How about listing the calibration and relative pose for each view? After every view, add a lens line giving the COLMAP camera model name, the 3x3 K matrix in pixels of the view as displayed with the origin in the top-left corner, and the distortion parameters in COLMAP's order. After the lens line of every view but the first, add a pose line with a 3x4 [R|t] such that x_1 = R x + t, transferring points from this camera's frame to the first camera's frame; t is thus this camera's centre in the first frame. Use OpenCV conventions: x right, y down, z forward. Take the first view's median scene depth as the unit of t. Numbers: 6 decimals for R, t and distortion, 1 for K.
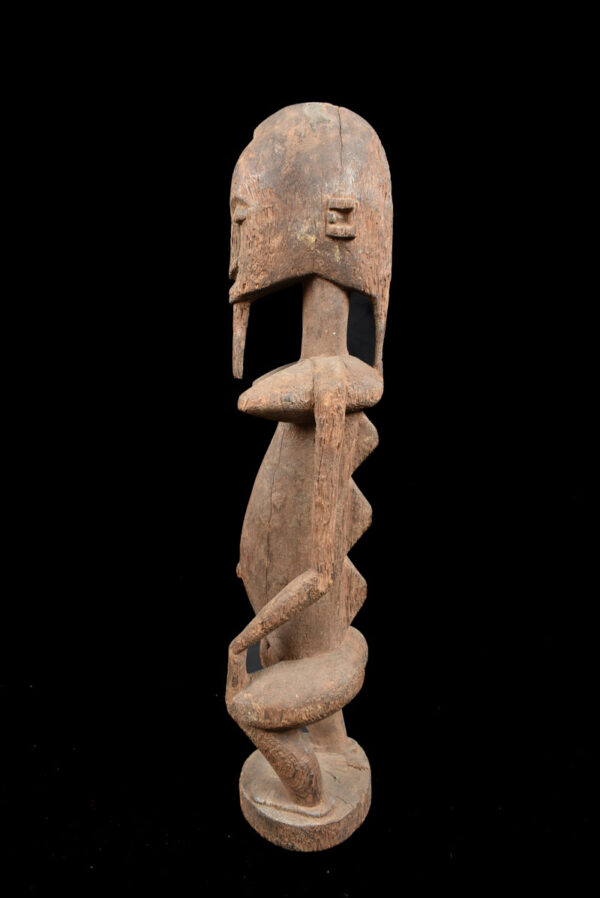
lens RADIAL K [[712.3, 0, 300.0], [0, 712.3, 449.0], [0, 0, 1]] dist [-0.098765, 0.000049]
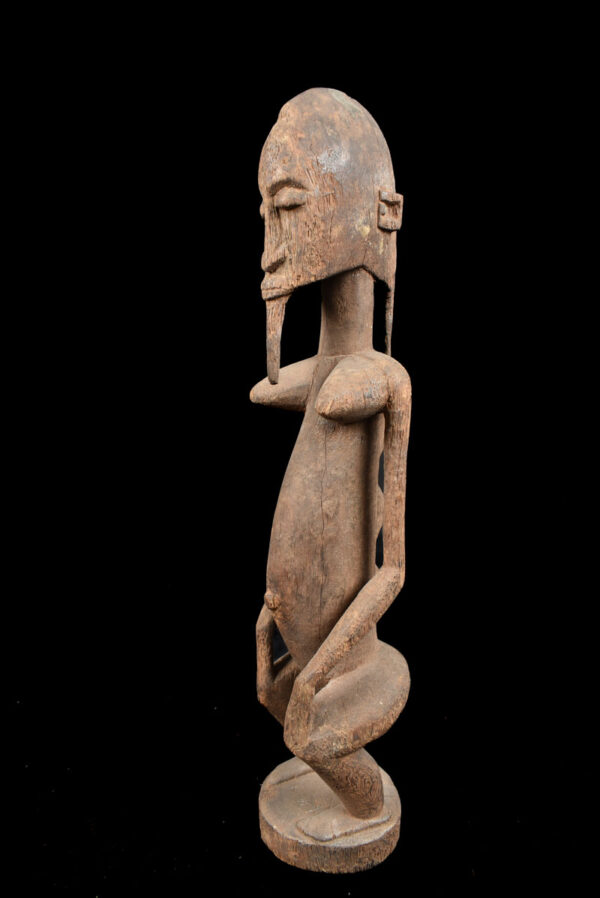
lens RADIAL K [[712.3, 0, 300.0], [0, 712.3, 449.0], [0, 0, 1]] dist [-0.098765, 0.000049]
pose [[0.744679, -0.147574, 0.650904, -0.706639], [0.163492, 0.985870, 0.036471, -0.048618], [-0.647089, 0.079259, 0.758284, 0.335574]]
